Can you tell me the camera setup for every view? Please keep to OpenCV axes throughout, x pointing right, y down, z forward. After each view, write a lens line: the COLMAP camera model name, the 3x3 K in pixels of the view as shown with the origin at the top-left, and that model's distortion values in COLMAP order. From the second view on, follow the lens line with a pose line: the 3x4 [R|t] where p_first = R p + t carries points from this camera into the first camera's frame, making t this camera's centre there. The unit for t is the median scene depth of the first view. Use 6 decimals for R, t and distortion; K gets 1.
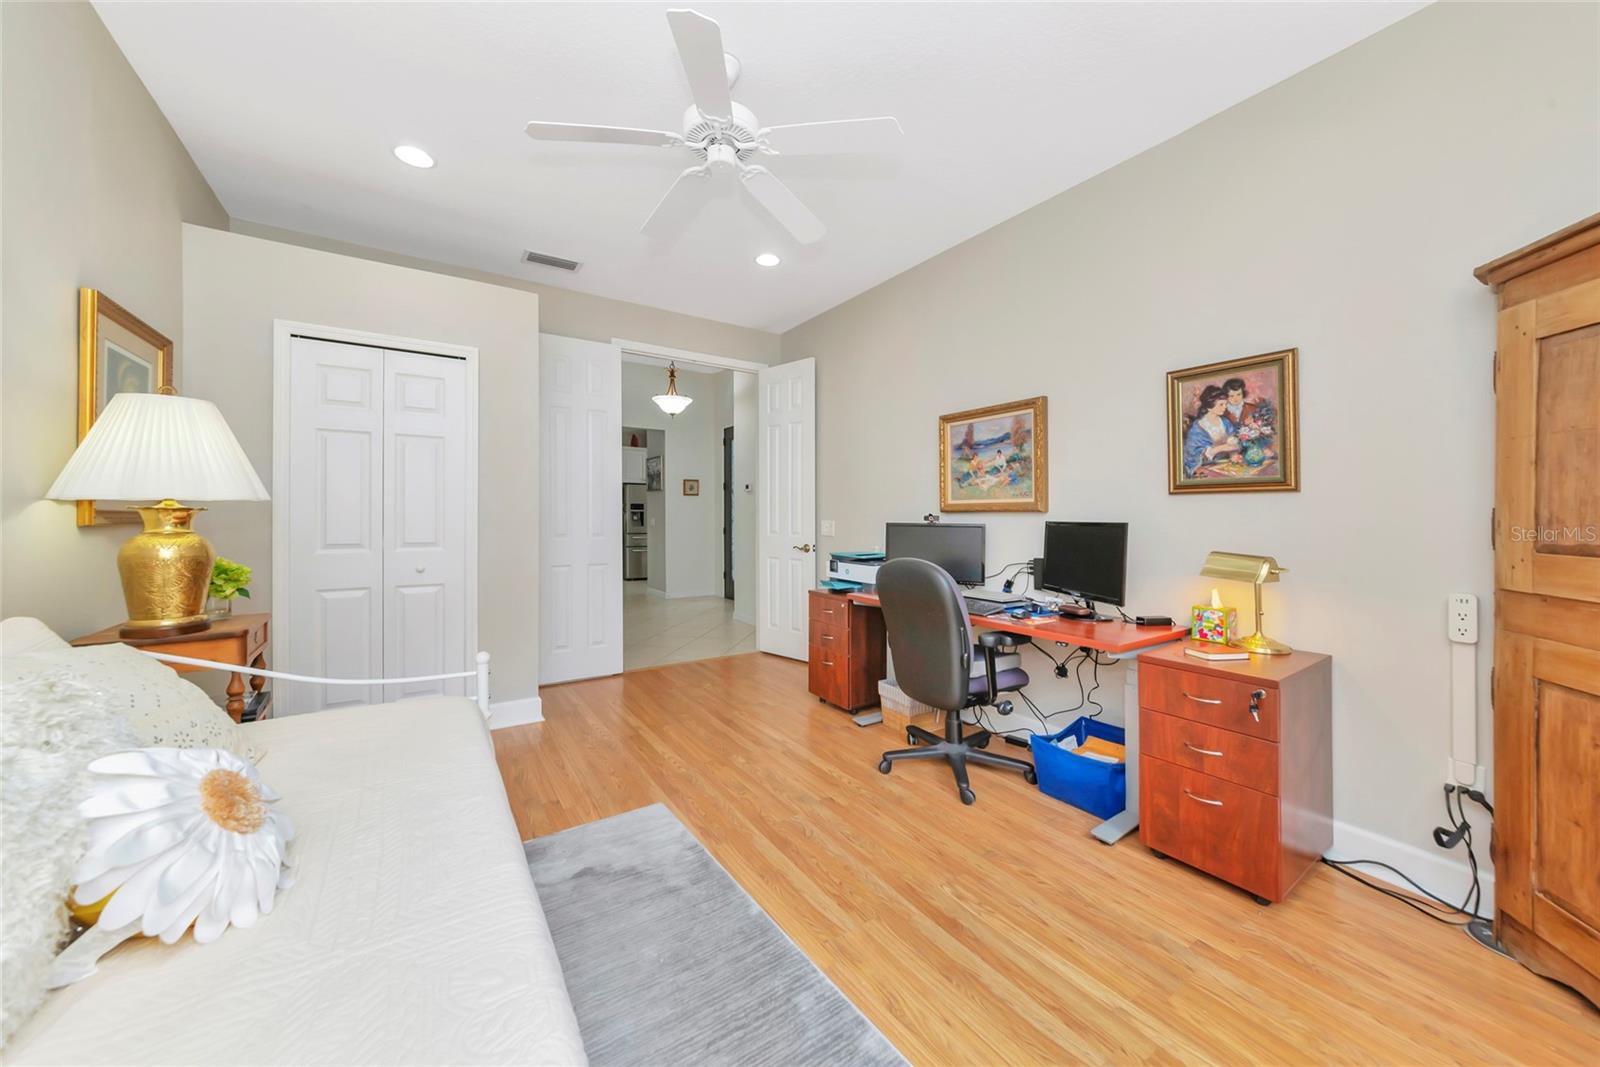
lens RADIAL K [[585.9, 0, 793.5], [0, 585.9, 521.6], [0, 0, 1]] dist [0.015495, 0.000050]
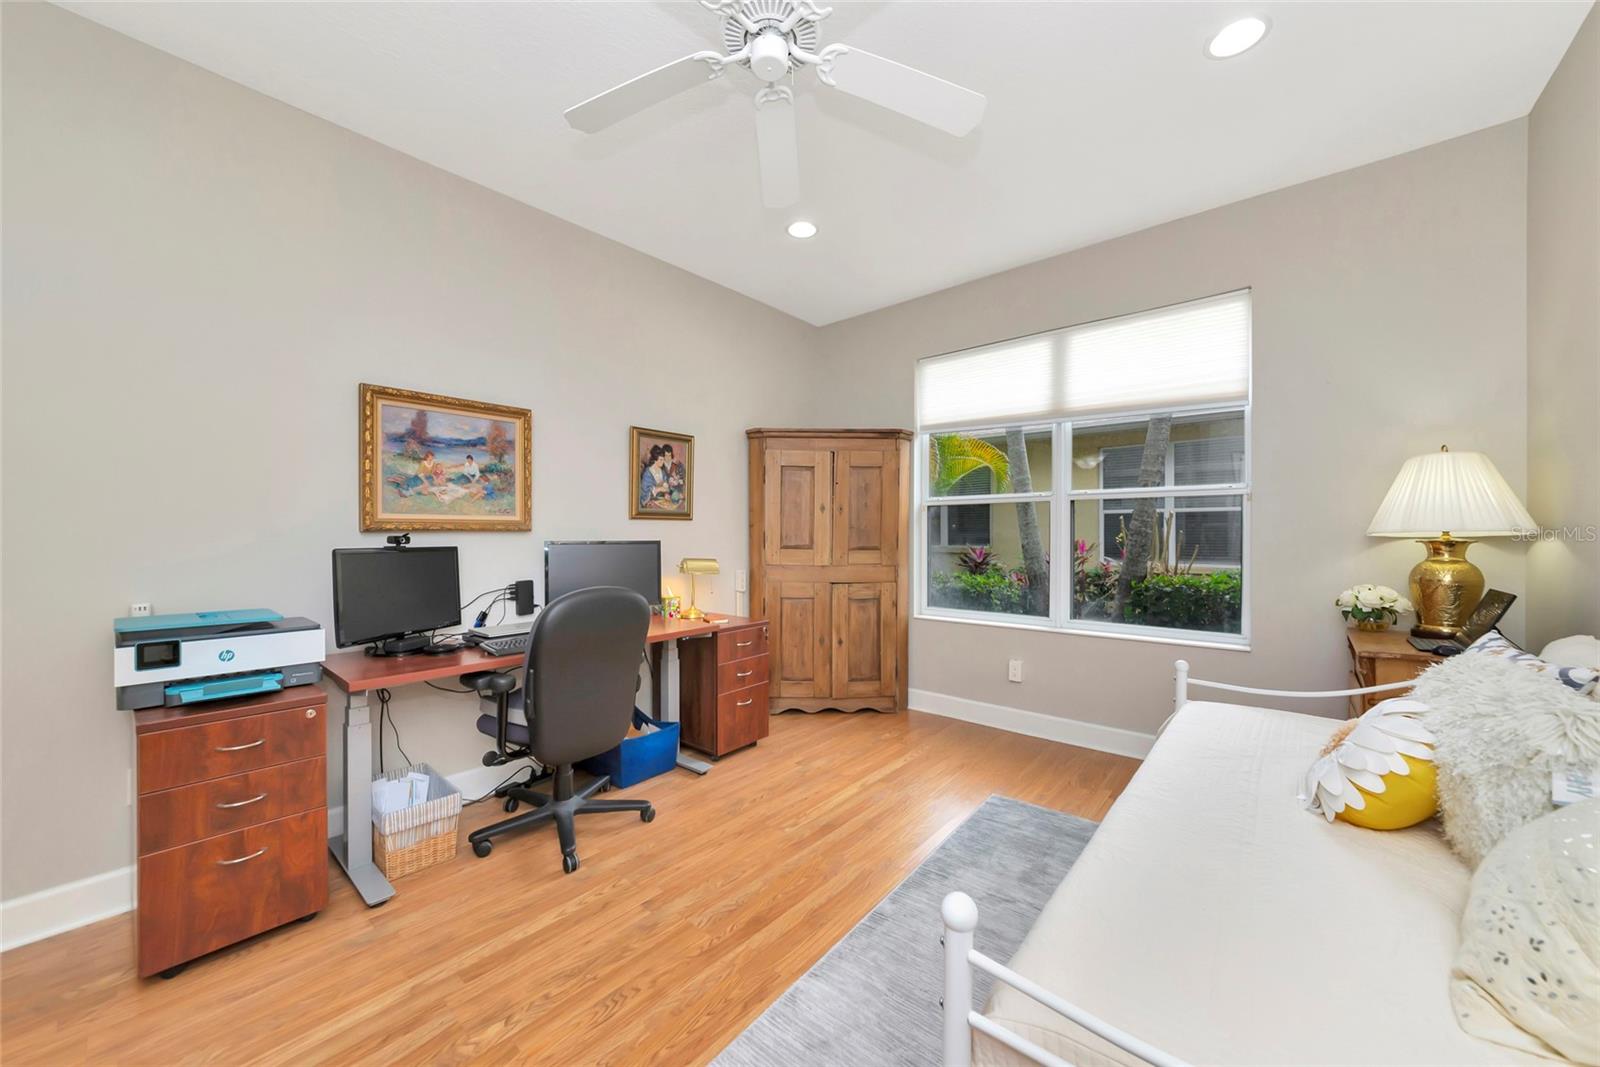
lens RADIAL K [[596.6, 0, 800.0], [0, 596.6, 533.5], [0, 0, 1]] dist [-0.001799, -0.000210]
pose [[-0.300312, -0.003617, 0.953834, -0.775527], [0.006964, 0.999958, 0.005984, -0.019540], [-0.953815, 0.008440, -0.300274, 1.080342]]
